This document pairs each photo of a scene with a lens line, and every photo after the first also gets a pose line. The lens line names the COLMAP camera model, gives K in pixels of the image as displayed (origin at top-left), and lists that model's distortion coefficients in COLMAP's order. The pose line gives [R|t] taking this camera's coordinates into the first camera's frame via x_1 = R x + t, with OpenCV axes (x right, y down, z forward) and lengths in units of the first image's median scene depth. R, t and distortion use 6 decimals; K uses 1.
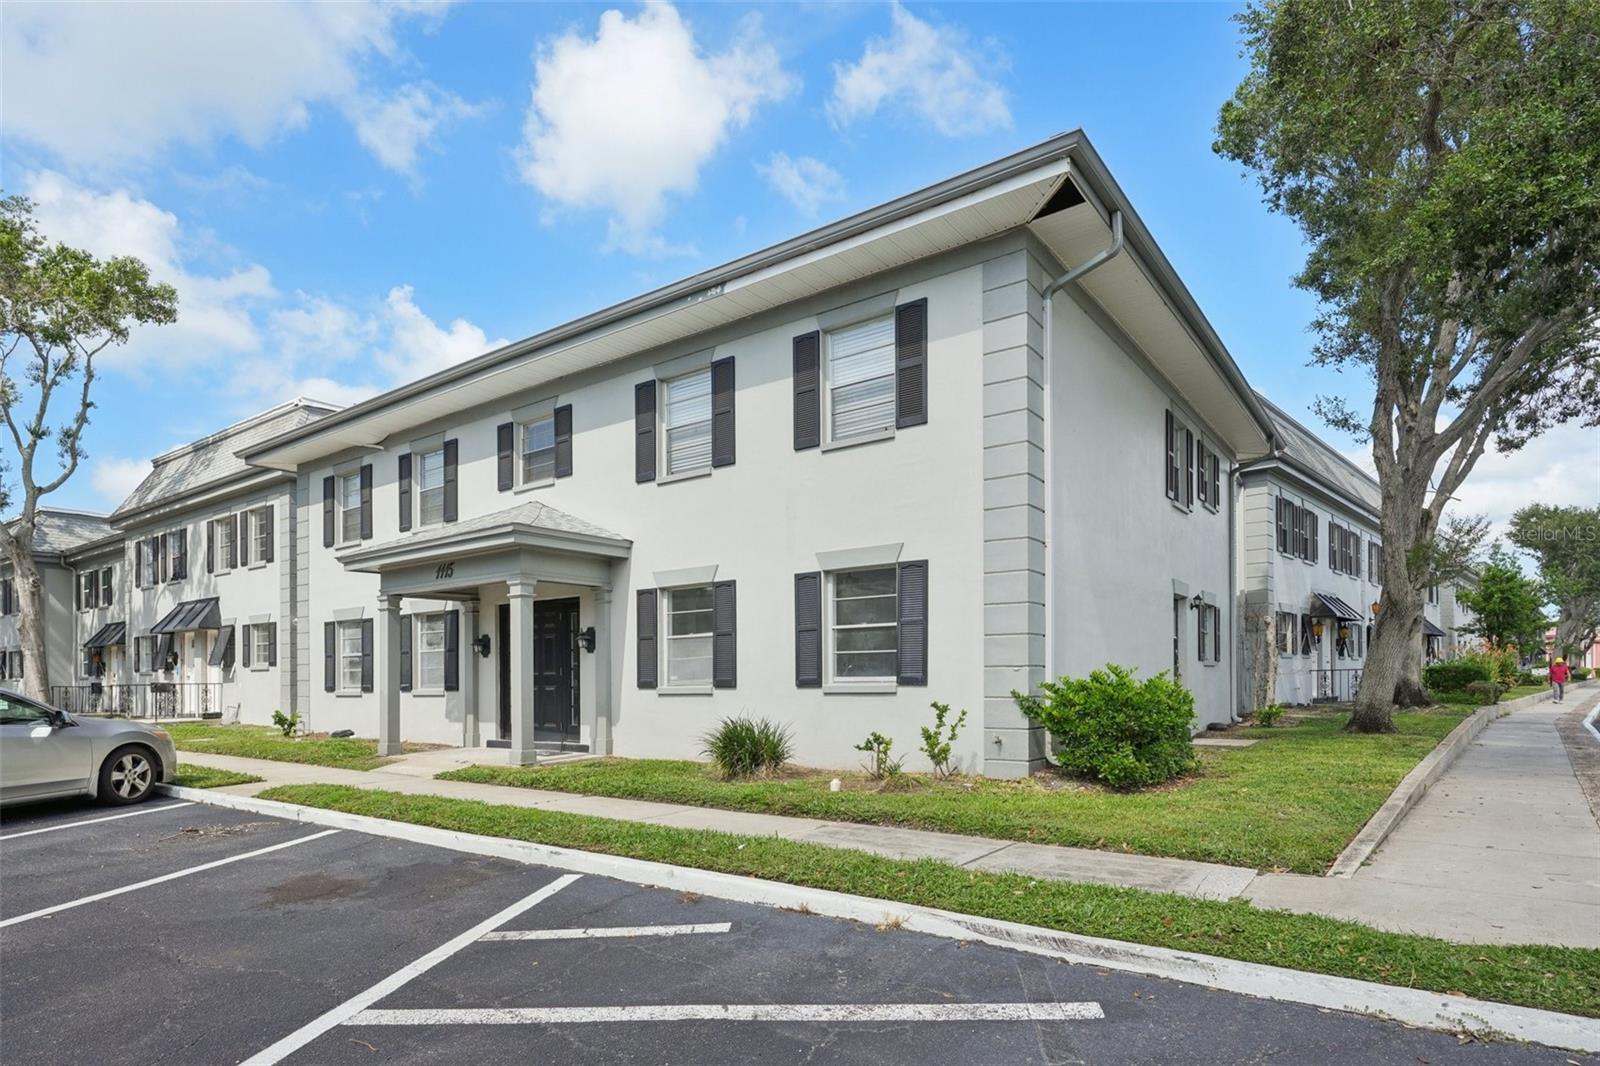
lens RADIAL K [[856.3, 0, 802.6], [0, 856.3, 513.8], [0, 0, 1]] dist [-0.000502, -0.000002]
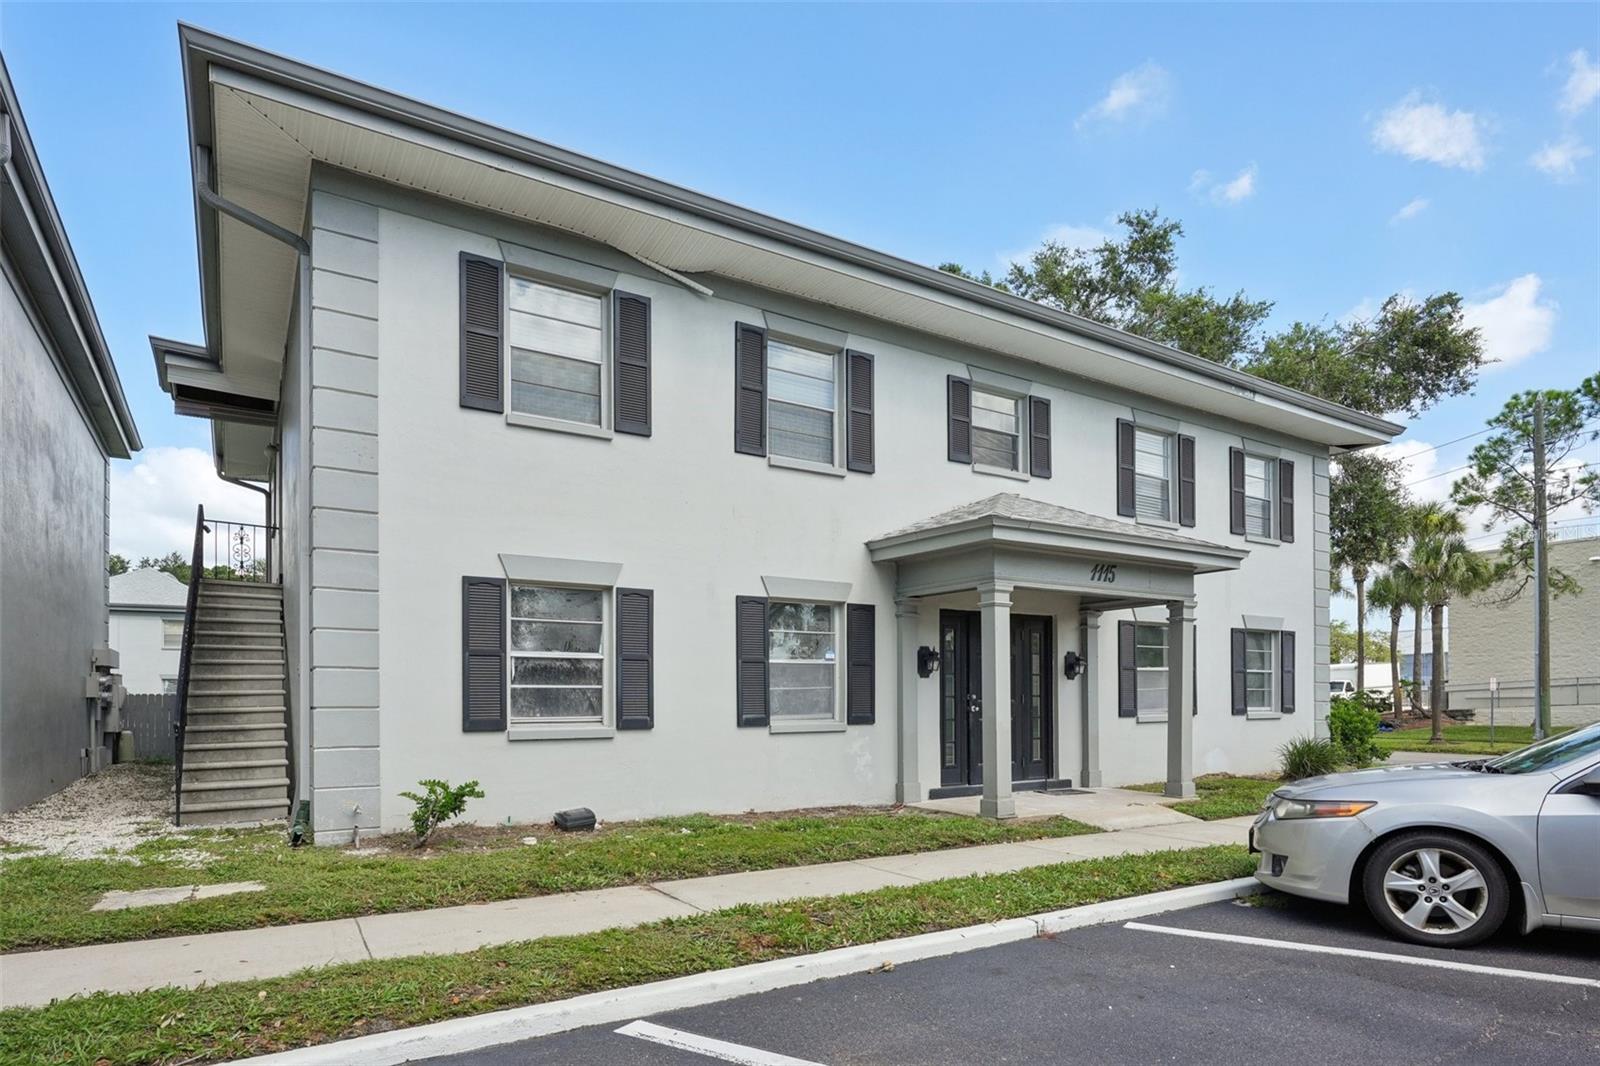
lens RADIAL K [[930.6, 0, 800.0], [0, 930.6, 533.0], [0, 0, 1]] dist [0.002528, 0.000218]
pose [[0.349149, 0.193660, 0.916837, -1.161322], [-0.166950, 0.975614, -0.142497, 0.180128], [-0.922075, -0.103313, 0.372966, 0.817861]]
